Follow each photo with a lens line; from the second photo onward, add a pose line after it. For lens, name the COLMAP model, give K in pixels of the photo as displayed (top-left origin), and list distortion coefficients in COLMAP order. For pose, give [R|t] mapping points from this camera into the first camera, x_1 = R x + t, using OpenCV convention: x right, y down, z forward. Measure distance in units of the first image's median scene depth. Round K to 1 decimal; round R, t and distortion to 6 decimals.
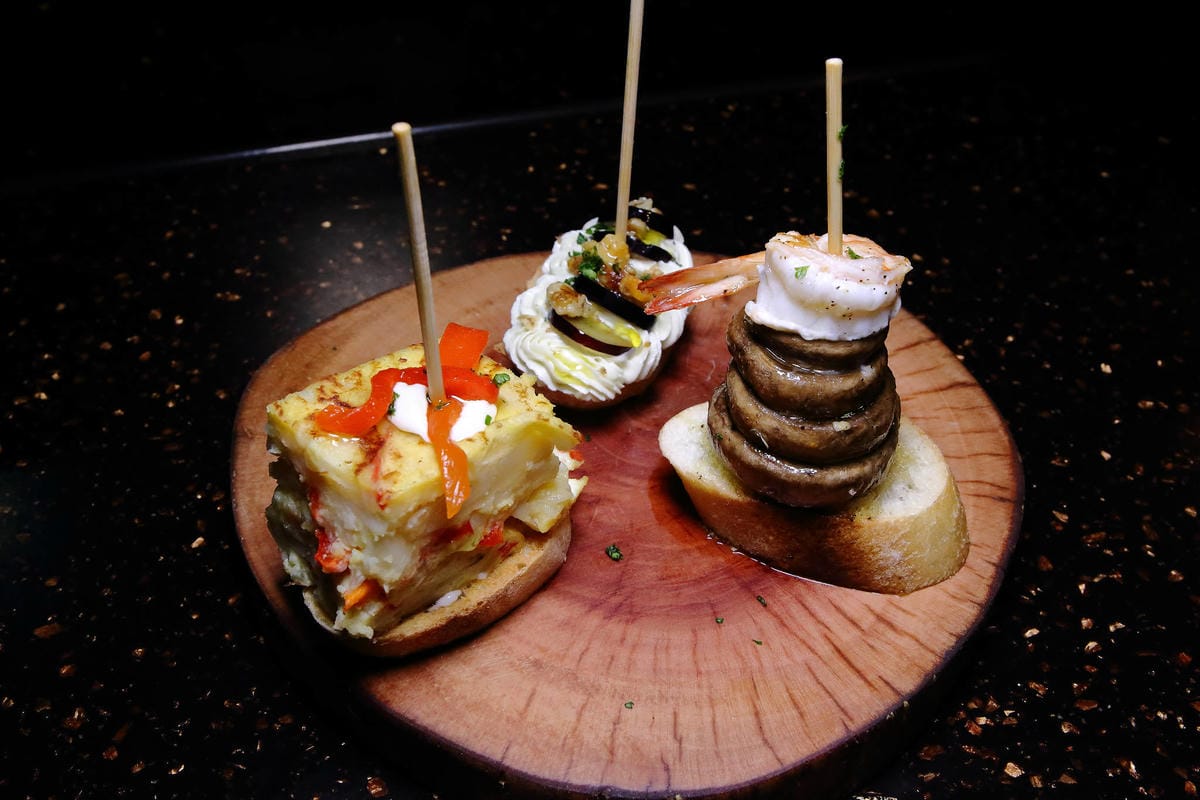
lens RADIAL K [[1304.6, 0, 600.0], [0, 1304.6, 400.0], [0, 0, 1]] dist [-0.013938, 0.002293]
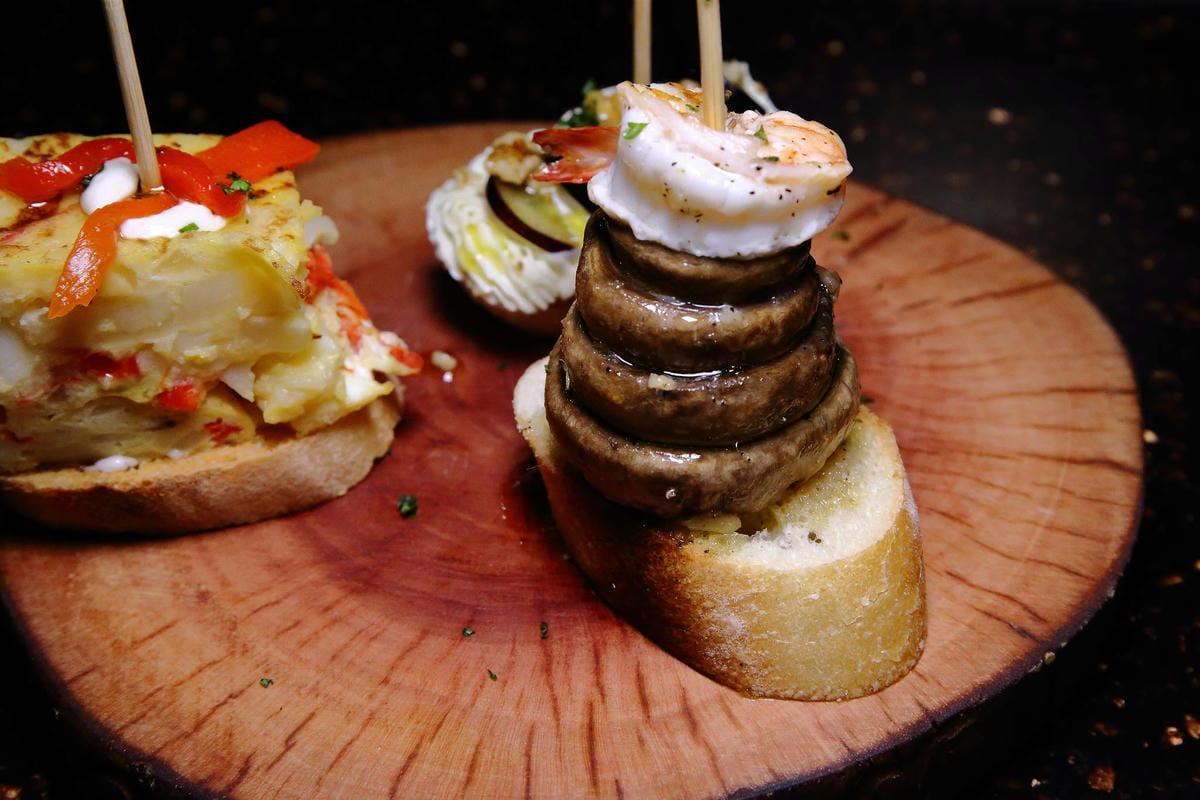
lens RADIAL K [[2130.2, 0, 600.0], [0, 2130.2, 400.0], [0, 0, 1]] dist [0.088021, 0.048384]
pose [[0.856833, 0.263819, -0.442987, 0.616026], [-0.296040, 0.955168, -0.003760, 0.040170], [0.422135, 0.134364, 0.896520, 0.031890]]
